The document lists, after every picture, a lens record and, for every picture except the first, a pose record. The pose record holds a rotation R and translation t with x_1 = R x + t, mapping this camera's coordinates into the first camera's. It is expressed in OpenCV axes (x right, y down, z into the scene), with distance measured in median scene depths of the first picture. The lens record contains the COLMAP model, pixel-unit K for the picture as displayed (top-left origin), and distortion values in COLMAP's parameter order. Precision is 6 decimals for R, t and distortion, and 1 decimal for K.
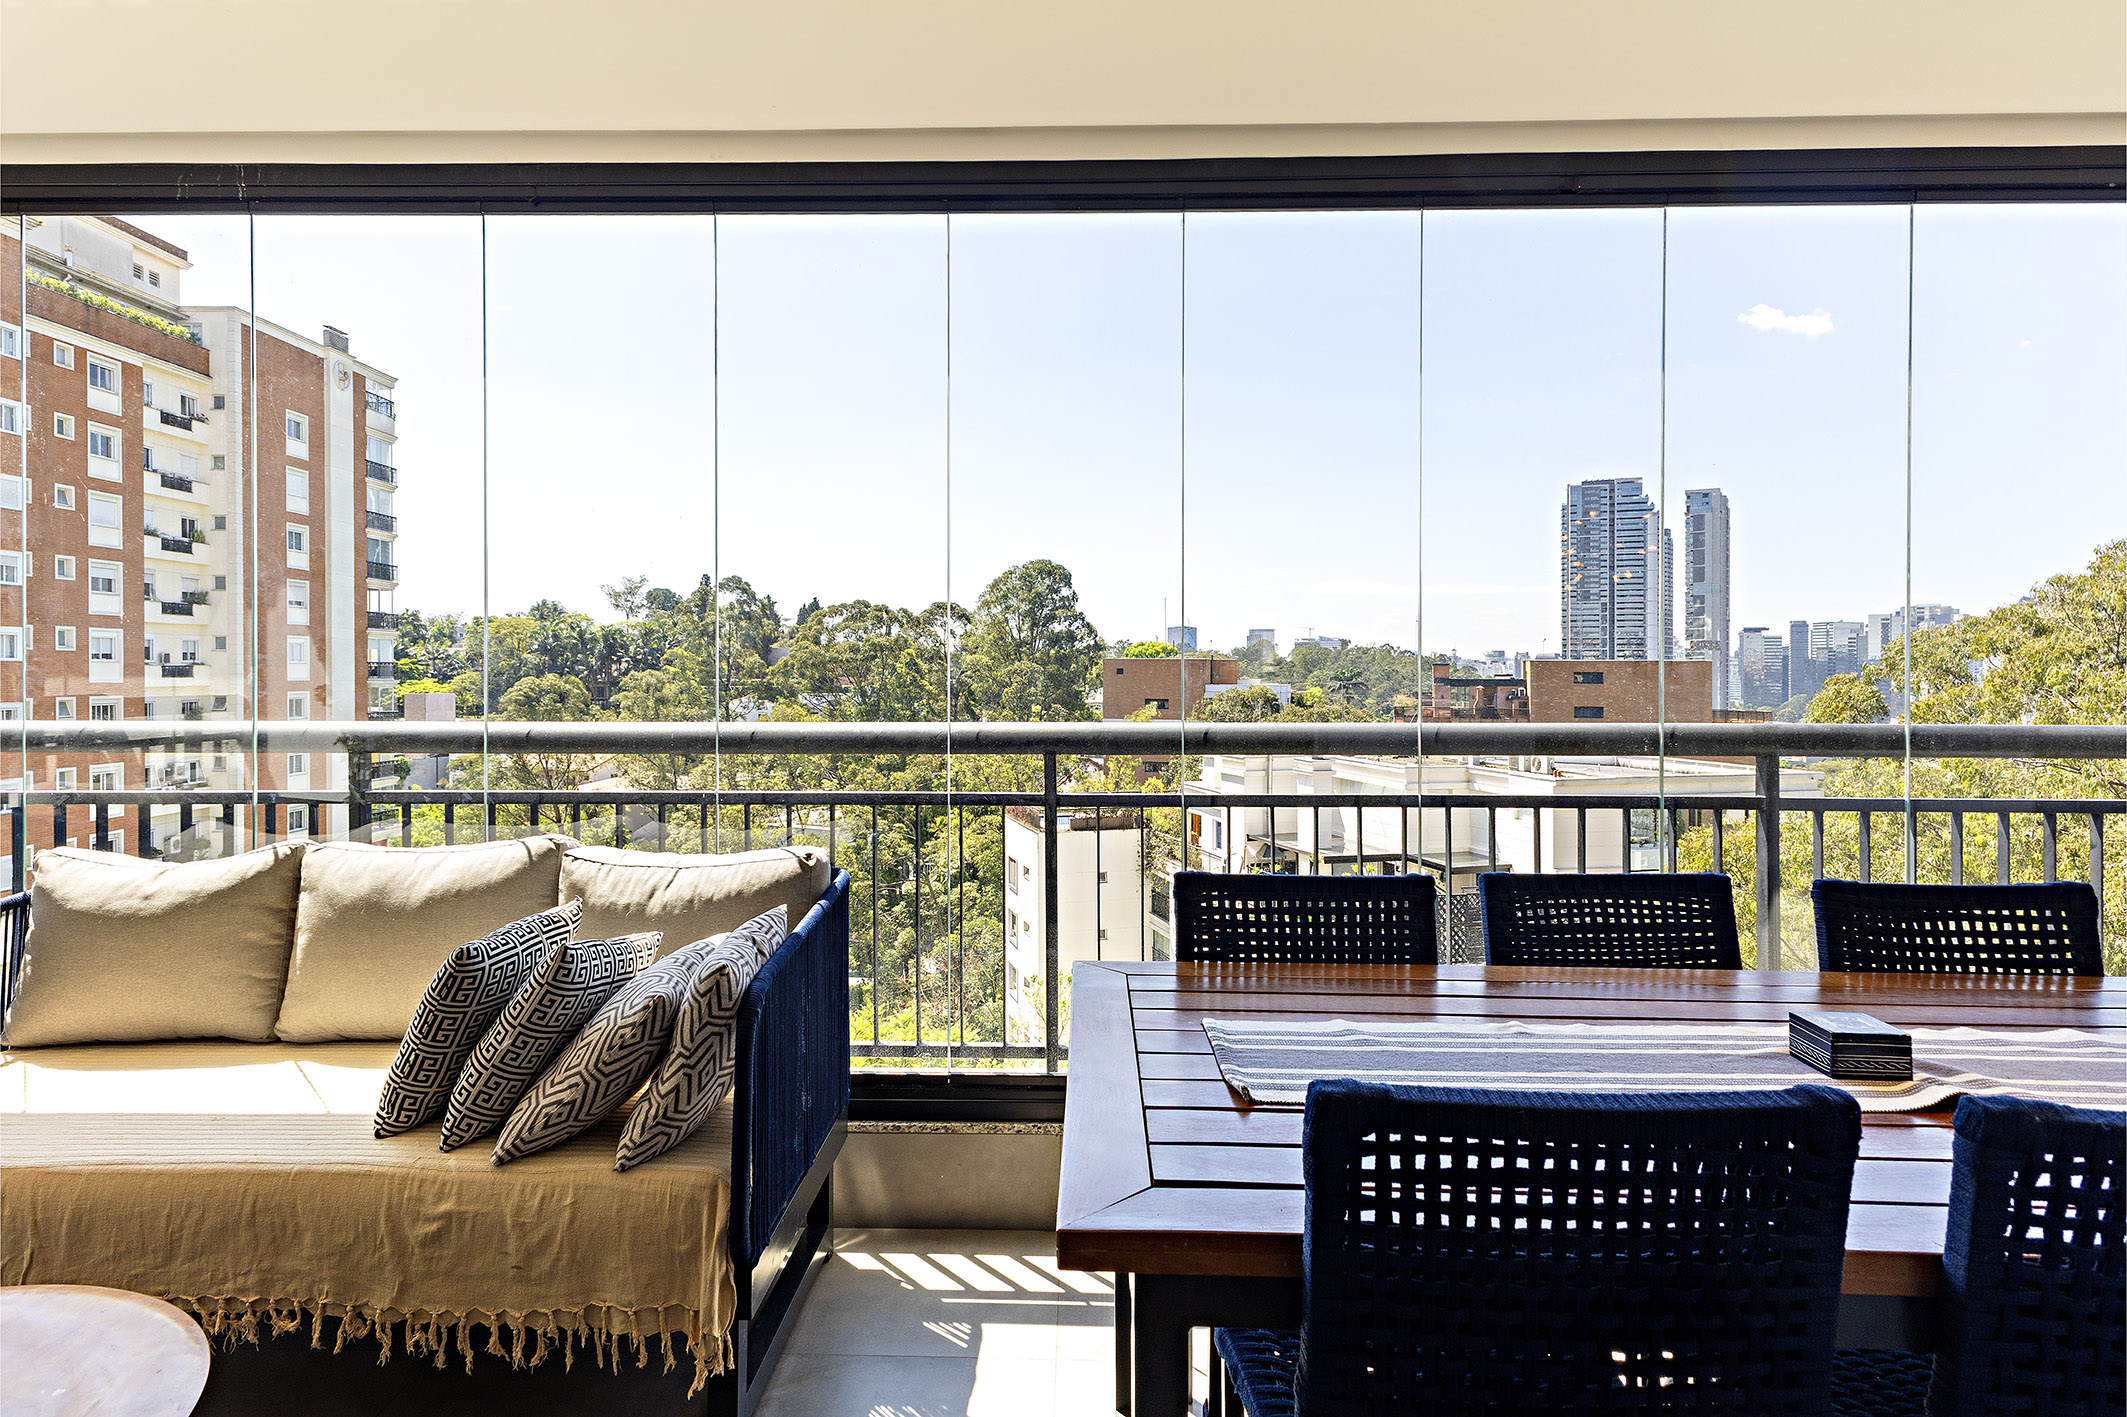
lens RADIAL K [[1155.1, 0, 1052.8], [0, 1155.1, 685.5], [0, 0, 1]] dist [0.008424, 0.001795]
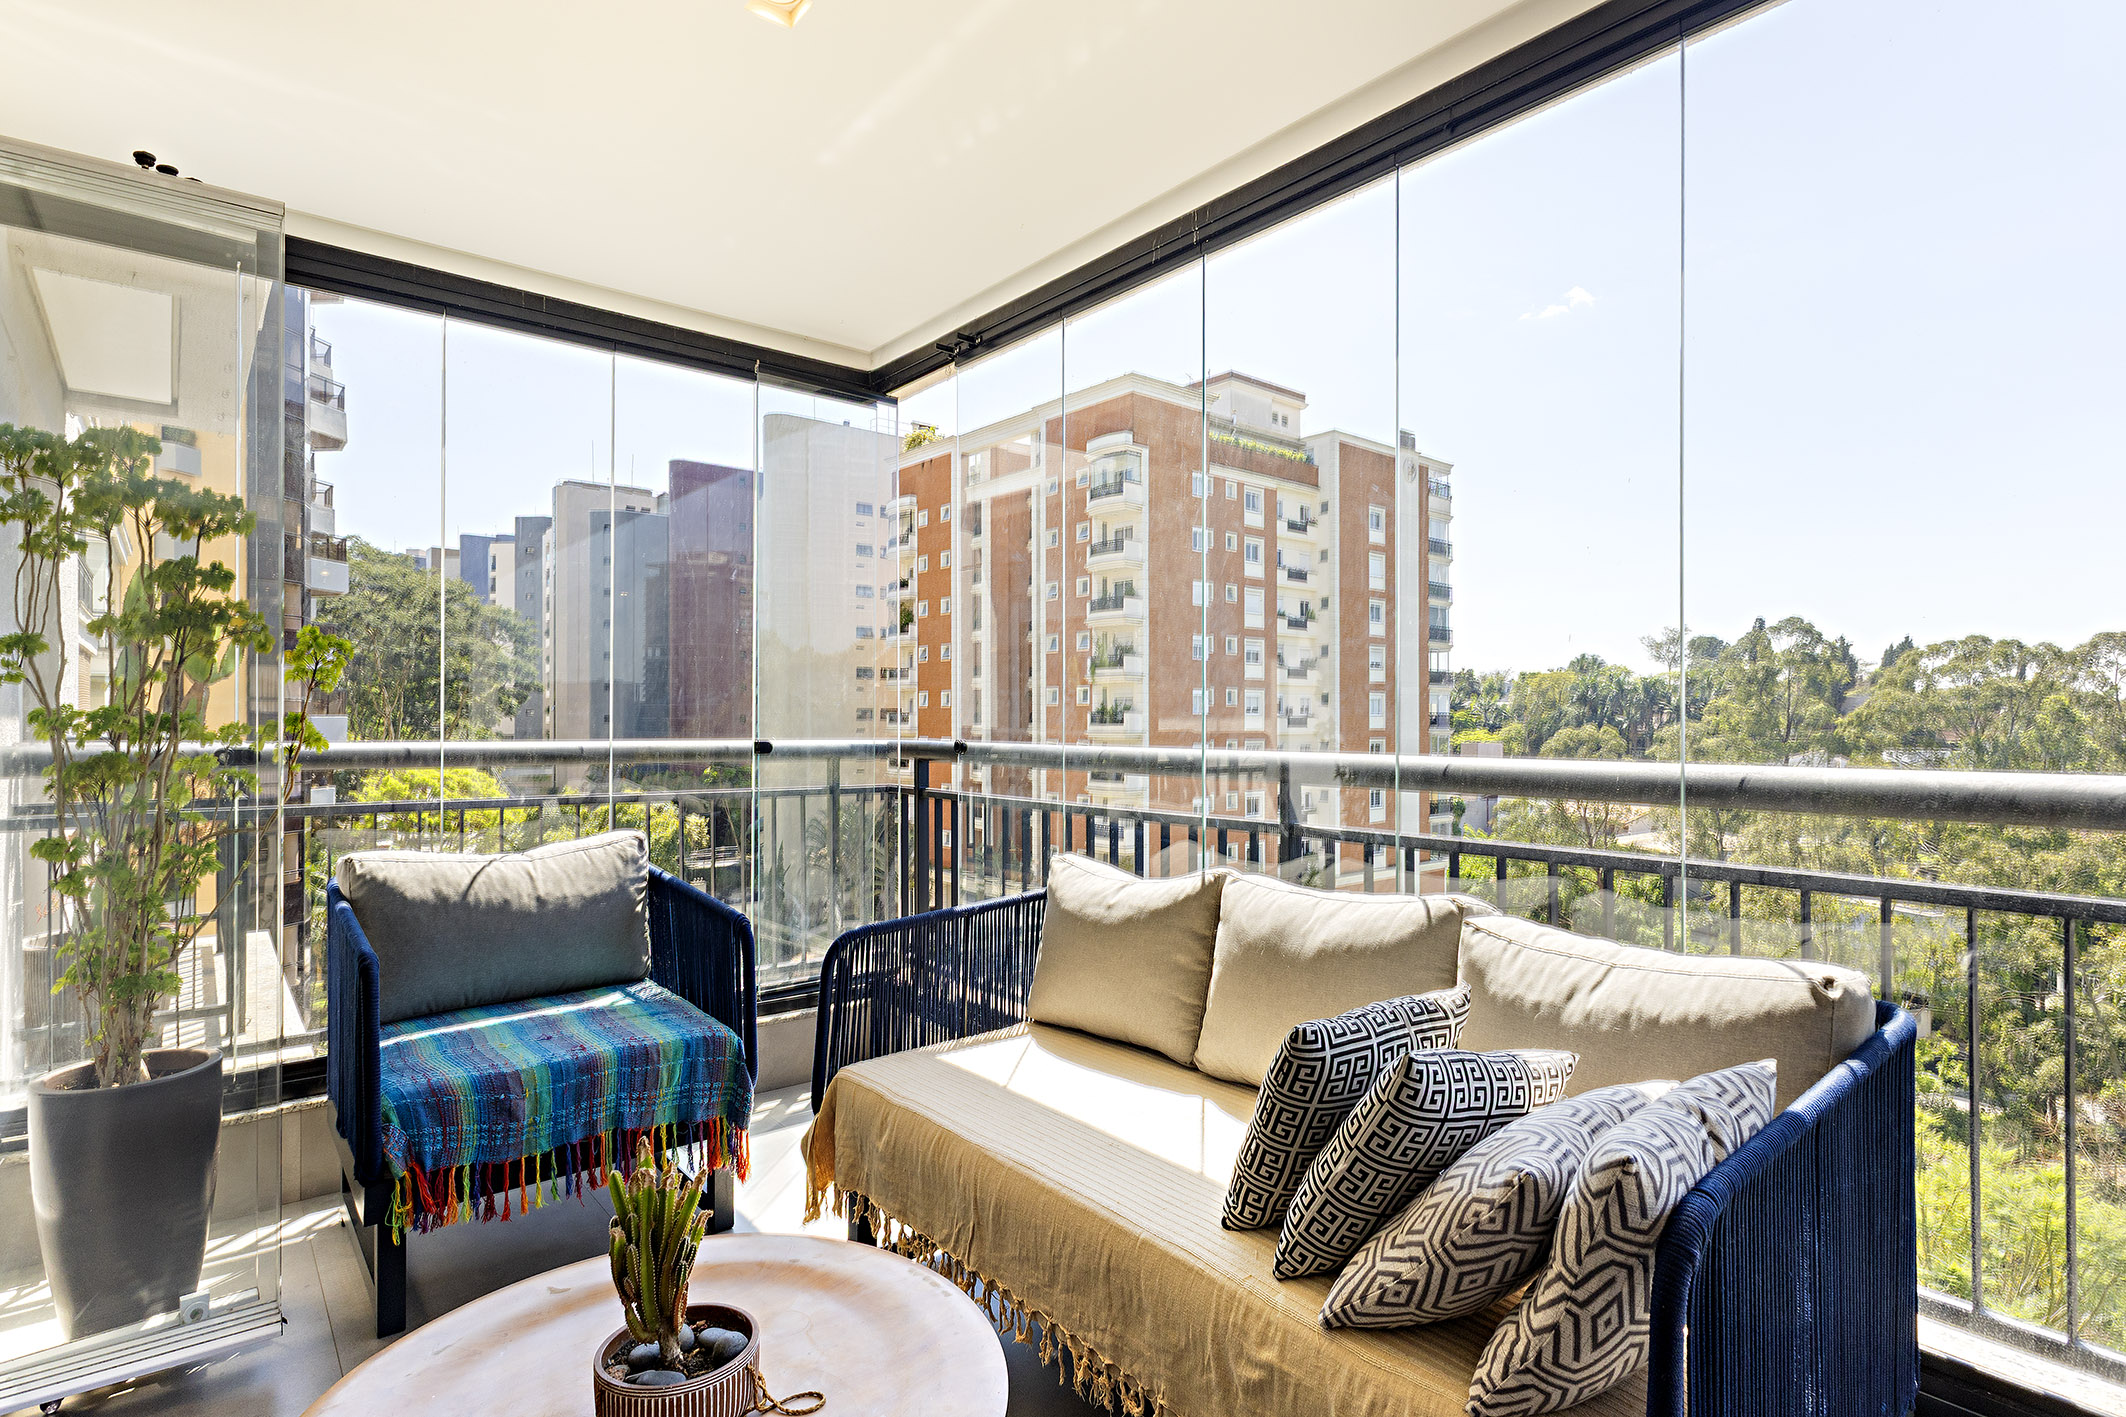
lens RADIAL K [[1099.7, 0, 1075.7], [0, 1099.7, 716.3], [0, 0, 1]] dist [0.016876, -0.002646]
pose [[0.662458, -0.000123, -0.749099, -0.030707], [-0.013462, 0.999837, -0.012069, 0.016445], [0.748978, 0.018080, 0.662348, 0.272018]]
